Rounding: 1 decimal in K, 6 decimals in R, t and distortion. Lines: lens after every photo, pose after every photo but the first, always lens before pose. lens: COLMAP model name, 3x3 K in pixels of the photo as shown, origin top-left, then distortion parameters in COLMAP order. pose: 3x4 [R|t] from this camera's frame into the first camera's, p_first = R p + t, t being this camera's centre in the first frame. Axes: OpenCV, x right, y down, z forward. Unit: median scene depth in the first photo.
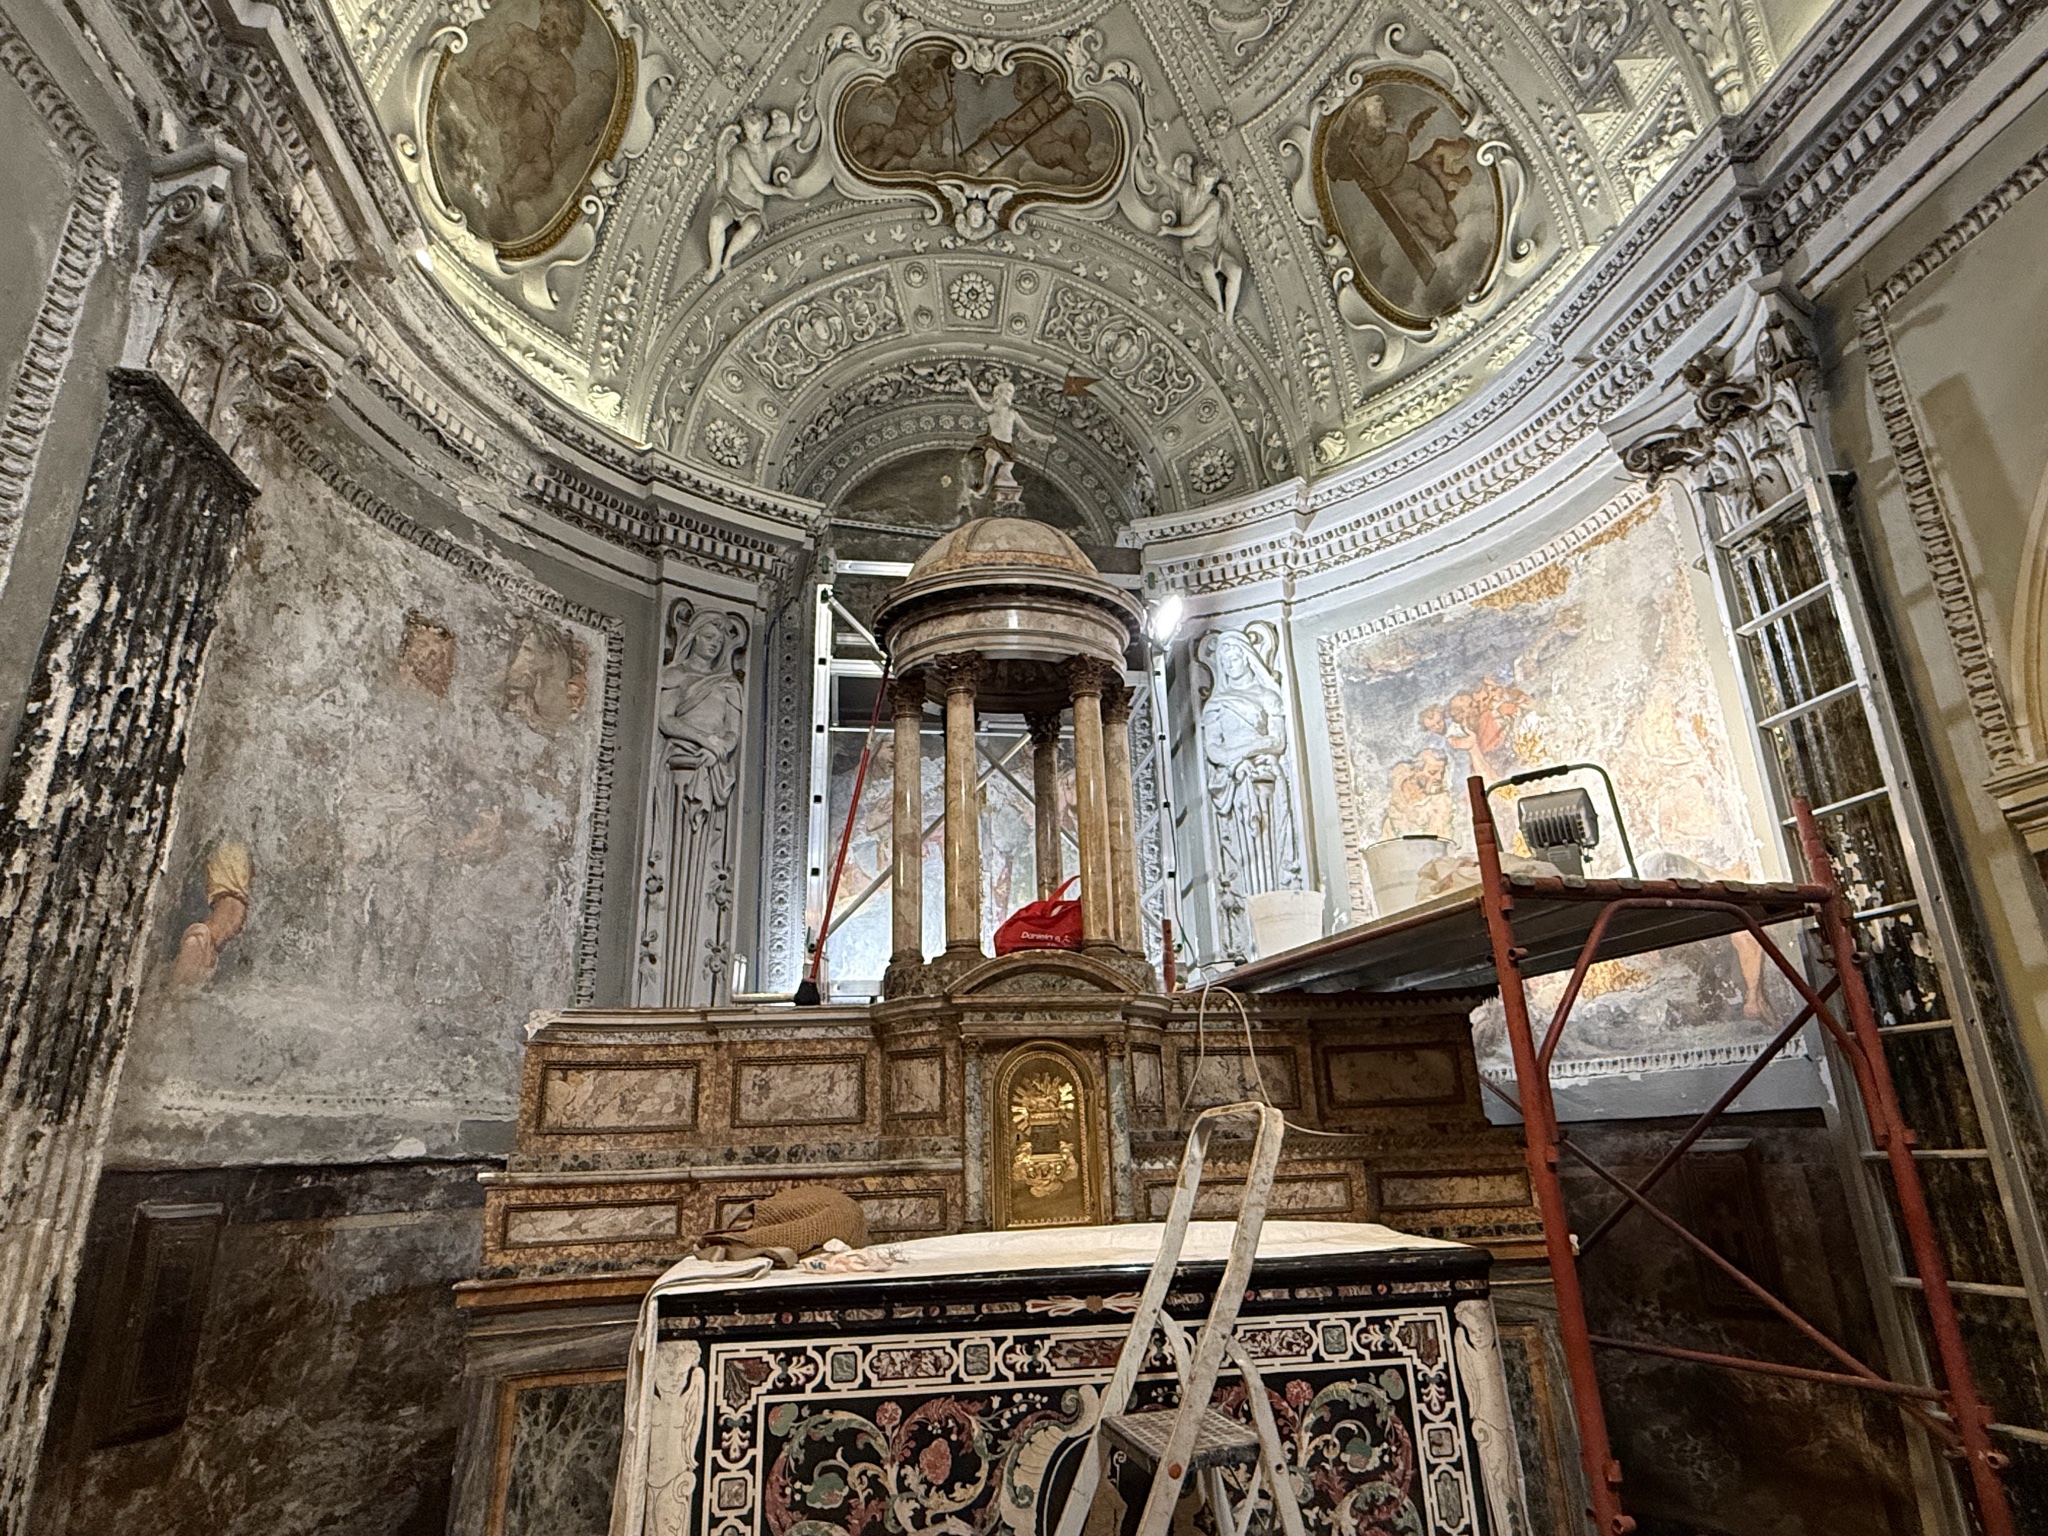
lens RADIAL K [[1130.2, 0, 1023.6], [0, 1130.2, 768.5], [0, 0, 1]] dist [0.003168, -0.000437]
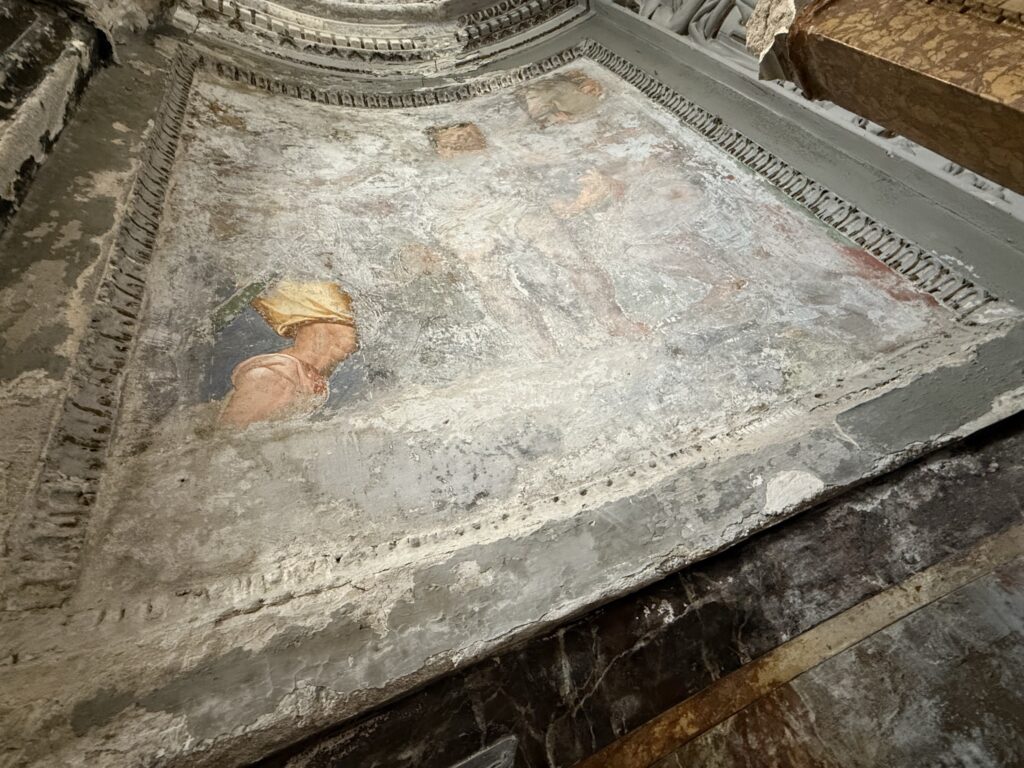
lens RADIAL K [[410.3, 0, 515.6], [0, 410.3, 378.2], [0, 0, 1]] dist [-0.002294, -0.000365]
pose [[0.356914, -0.628960, -0.690667, -0.348524], [0.605975, 0.718579, -0.341231, 0.237480], [0.710920, -0.296736, 0.637605, 0.661037]]
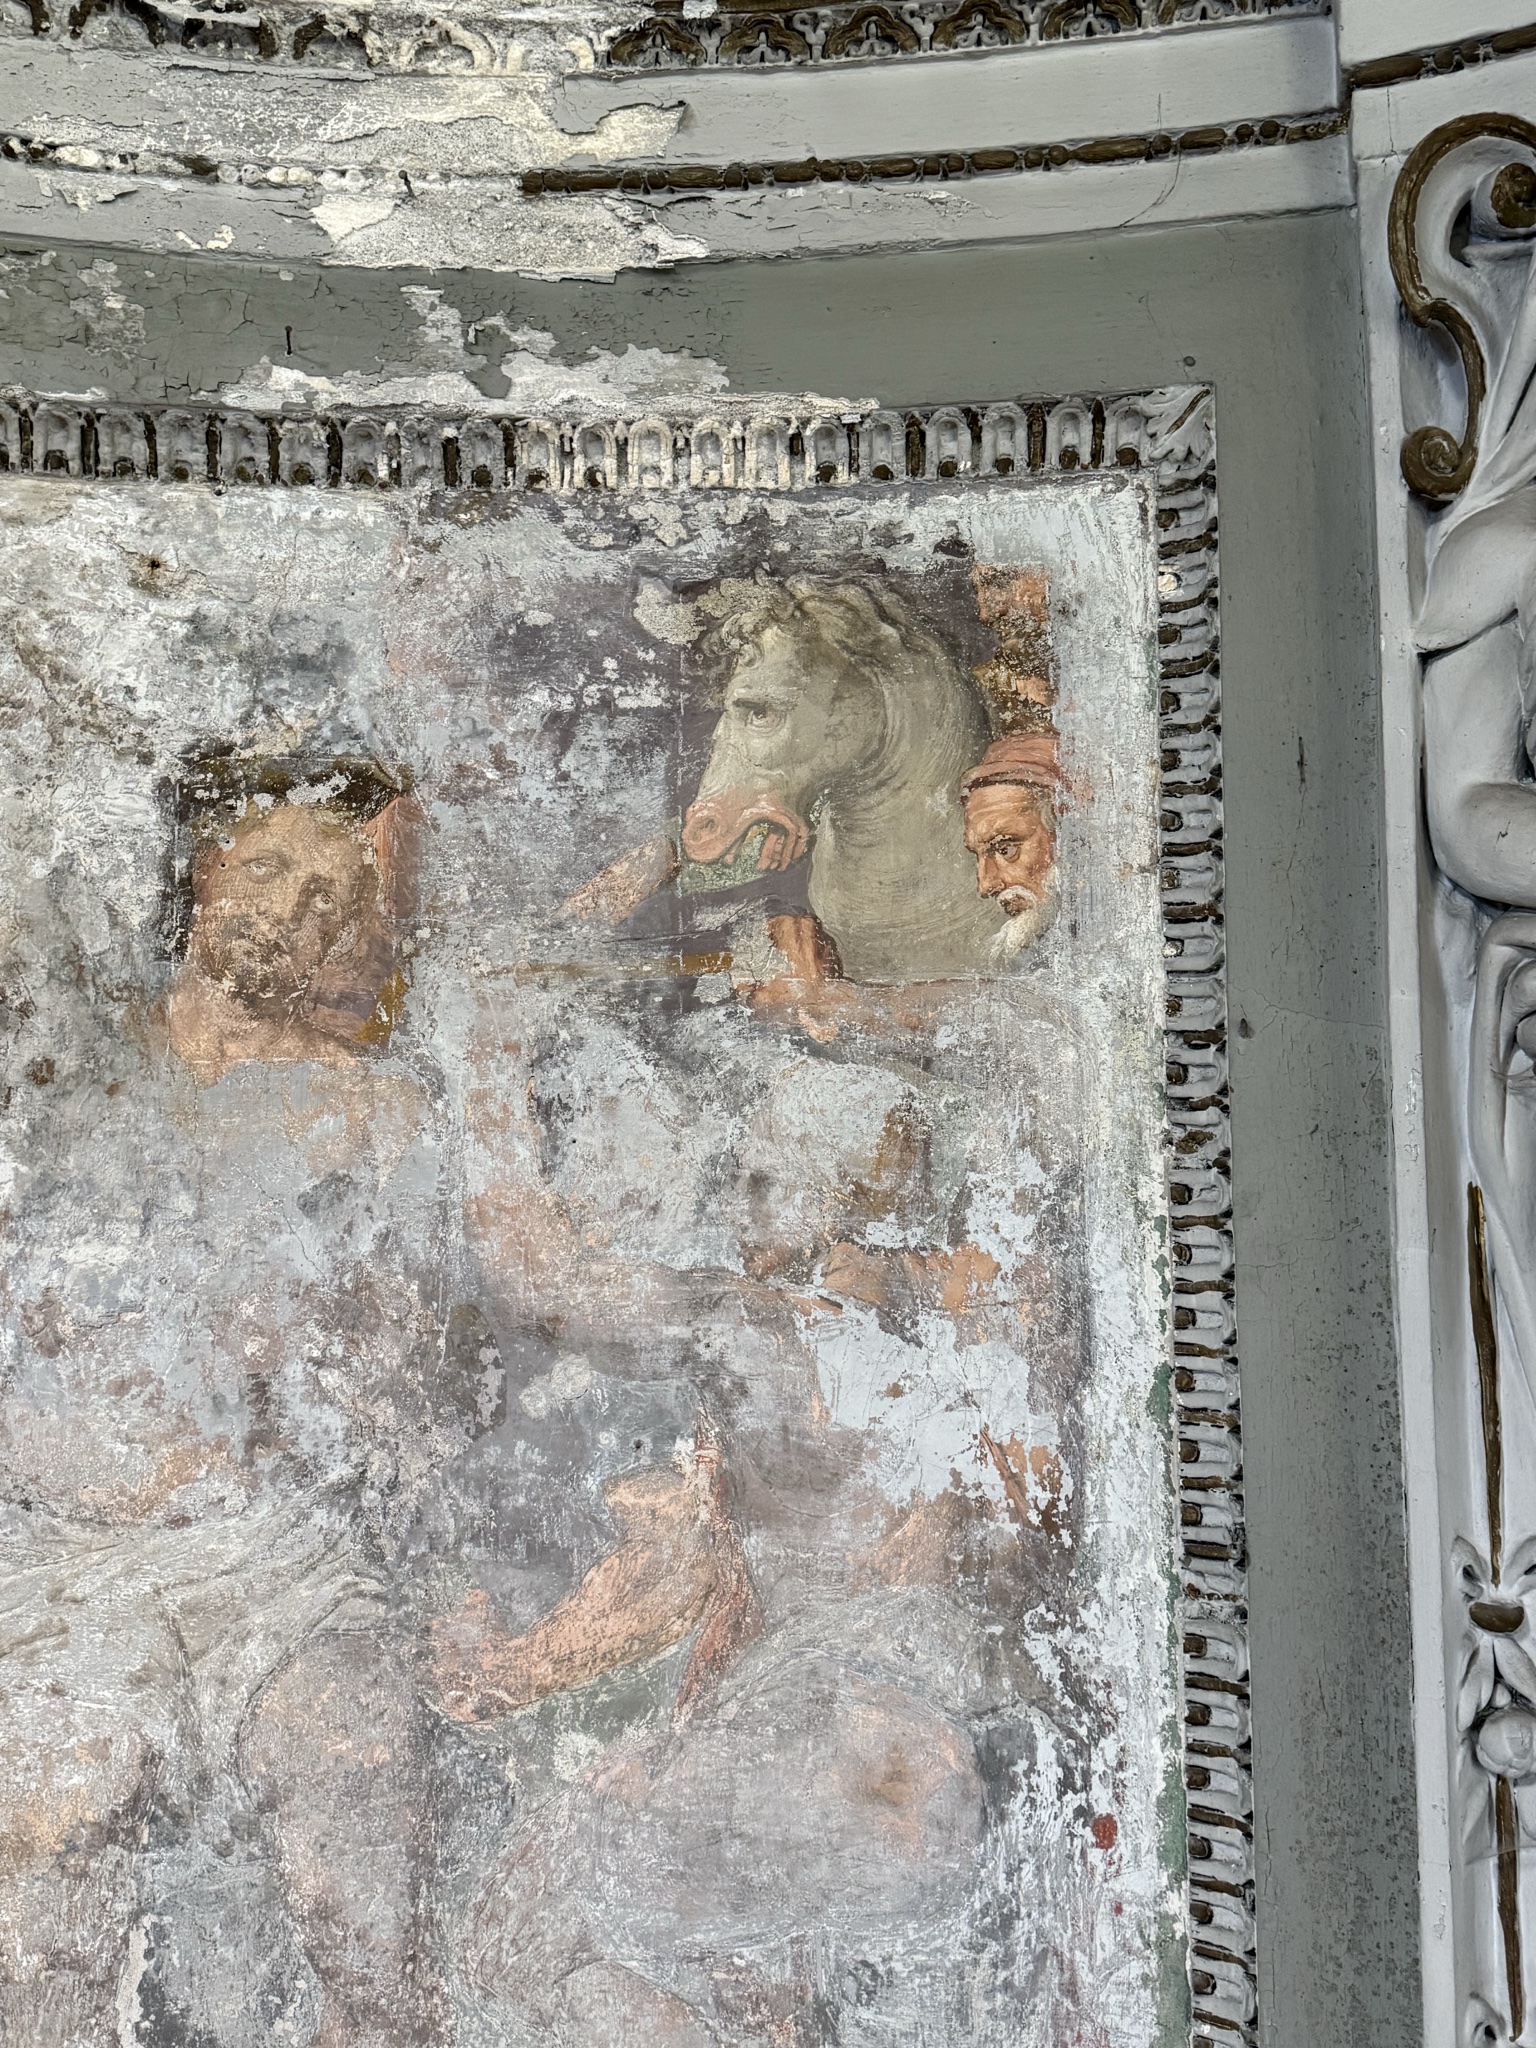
lens RADIAL K [[1744.0, 0, 765.7], [0, 1744.0, 1025.3], [0, 0, 1]] dist [0.042516, -0.043841]
pose [[0.456754, -0.071526, -0.886713, -0.127519], [0.265609, 0.962262, 0.059198, -0.065121], [0.849016, -0.262557, 0.458515, 0.848004]]
